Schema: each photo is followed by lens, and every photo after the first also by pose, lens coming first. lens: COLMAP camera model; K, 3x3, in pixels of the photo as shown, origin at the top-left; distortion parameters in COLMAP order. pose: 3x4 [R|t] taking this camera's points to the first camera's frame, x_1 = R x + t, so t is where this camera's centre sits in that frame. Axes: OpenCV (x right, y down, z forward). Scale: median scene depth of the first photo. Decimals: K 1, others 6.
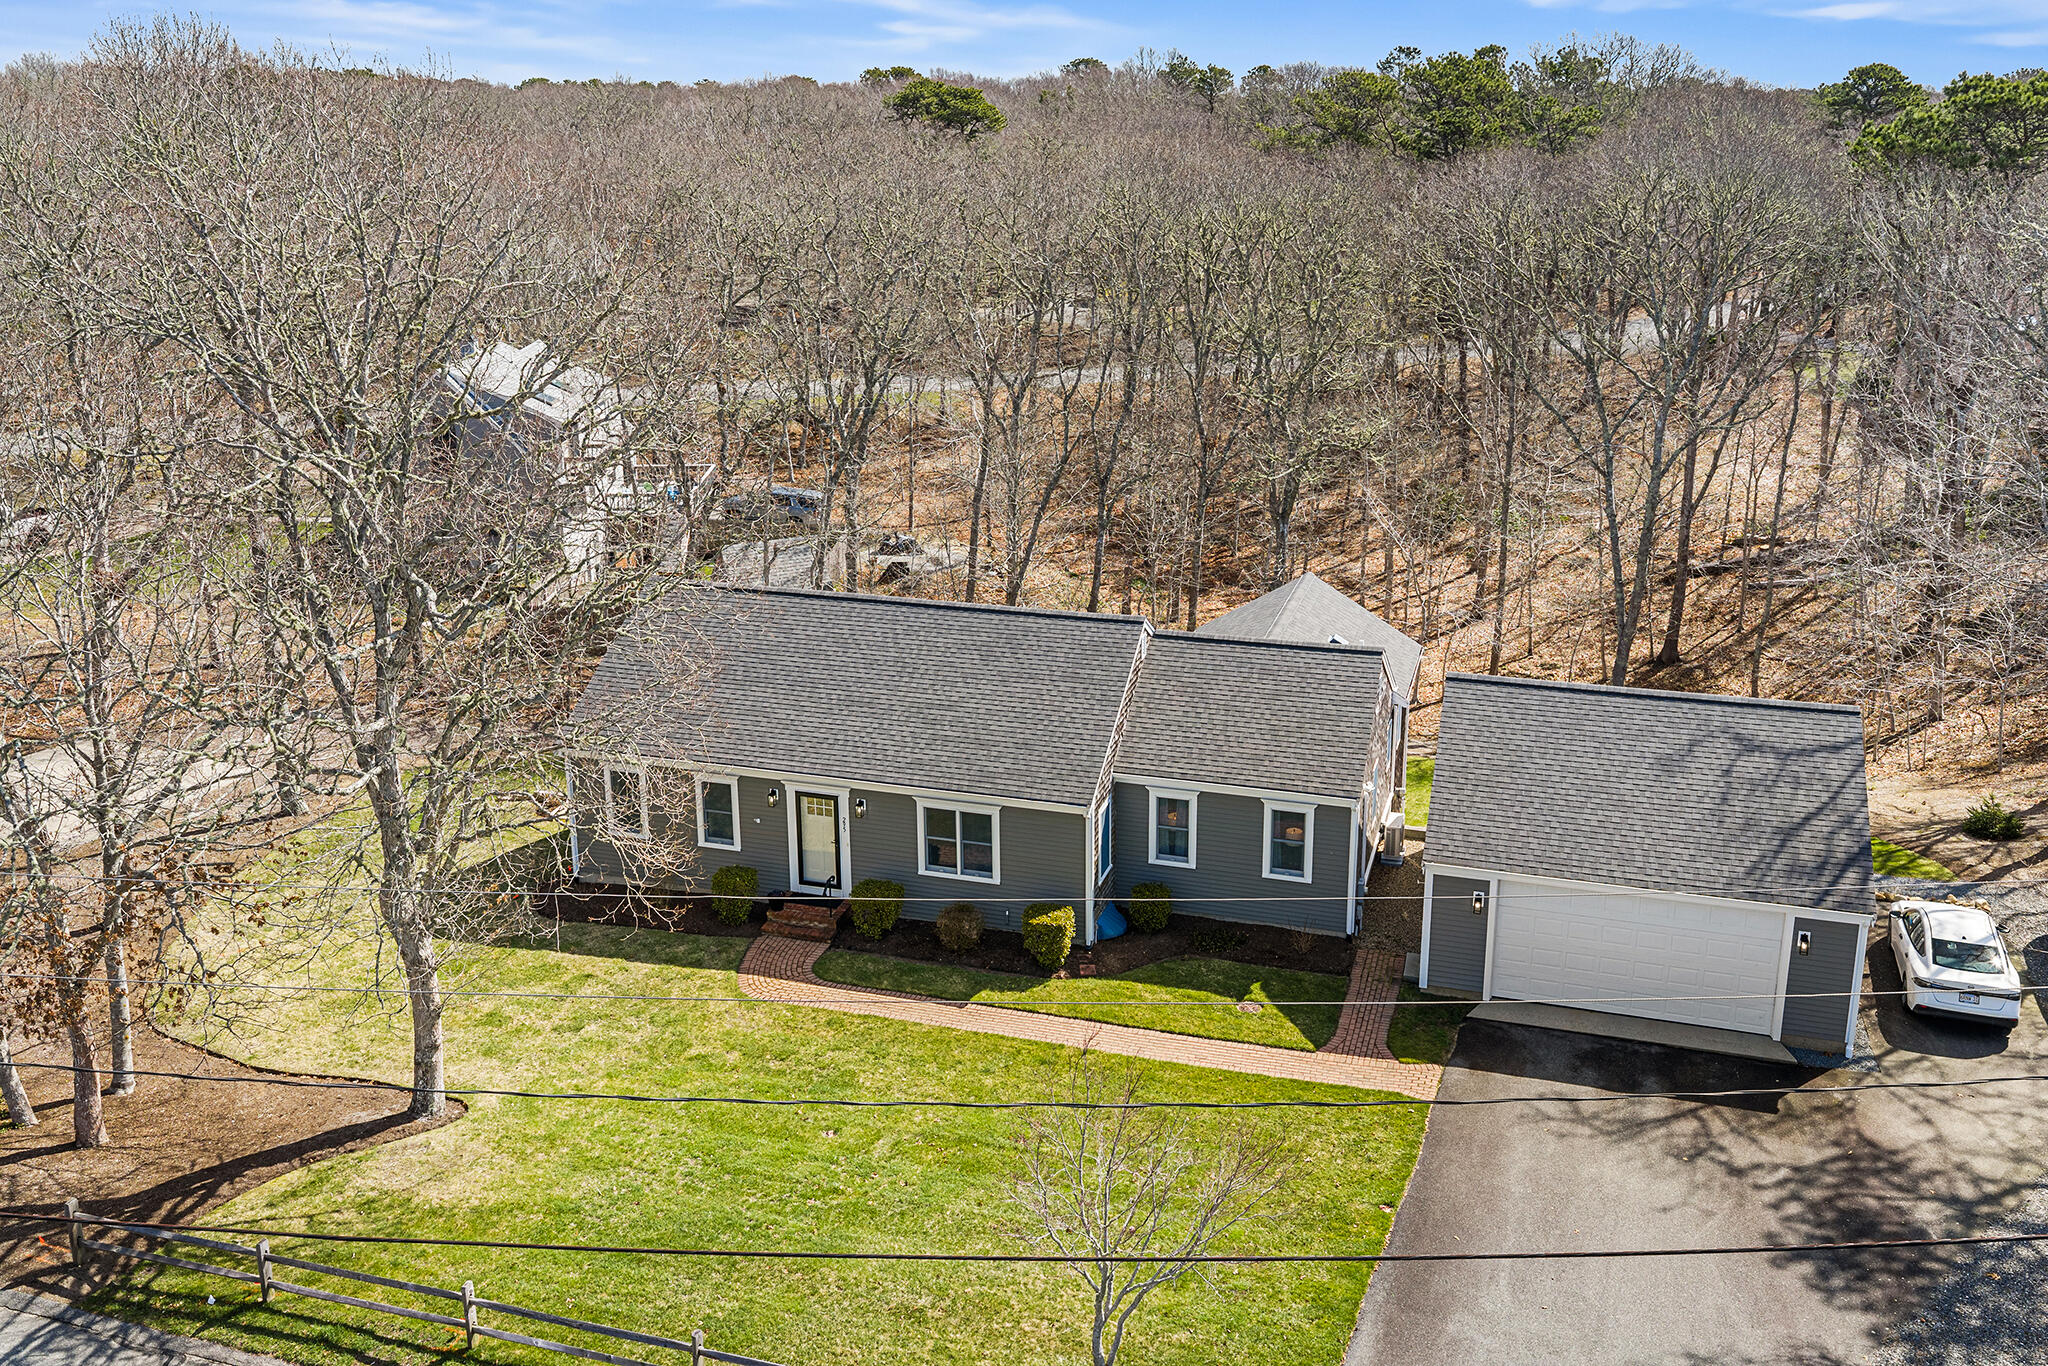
lens RADIAL K [[1668.4, 0, 1024.1], [0, 1668.4, 612.7], [0, 0, 1]] dist [0.013532, 0.002533]
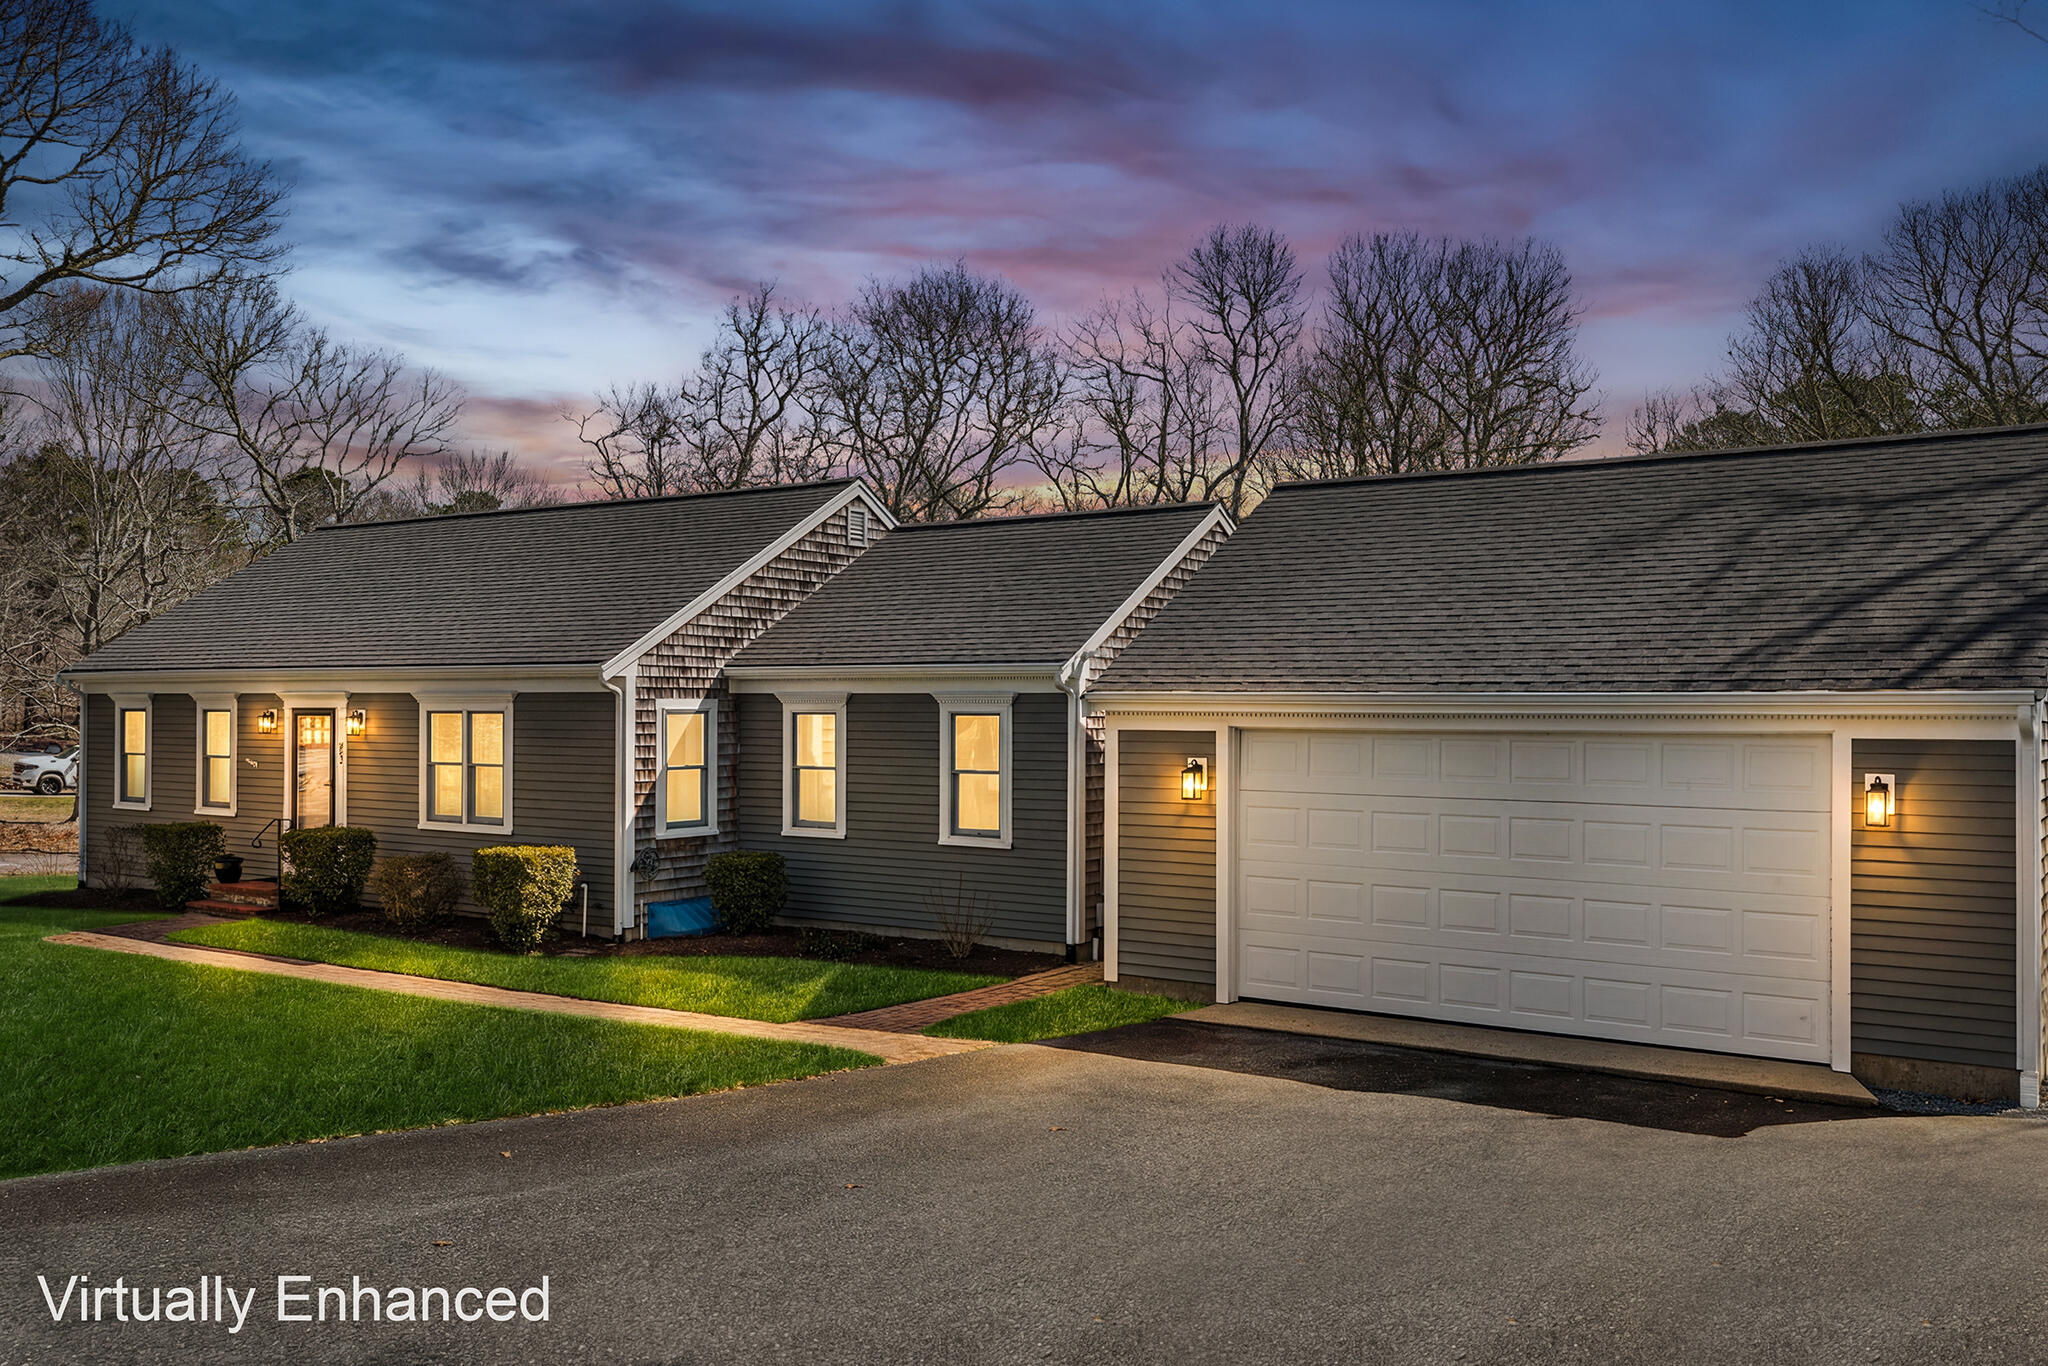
lens RADIAL K [[1694.4, 0, 1024.0], [0, 1694.4, 683.0], [0, 0, 1]] dist [-0.009965, 0.006881]
pose [[0.962036, 0.006737, -0.272840, 0.323183], [-0.082280, 0.960342, -0.266409, 0.254540], [0.260225, 0.278744, 0.924437, 0.469901]]
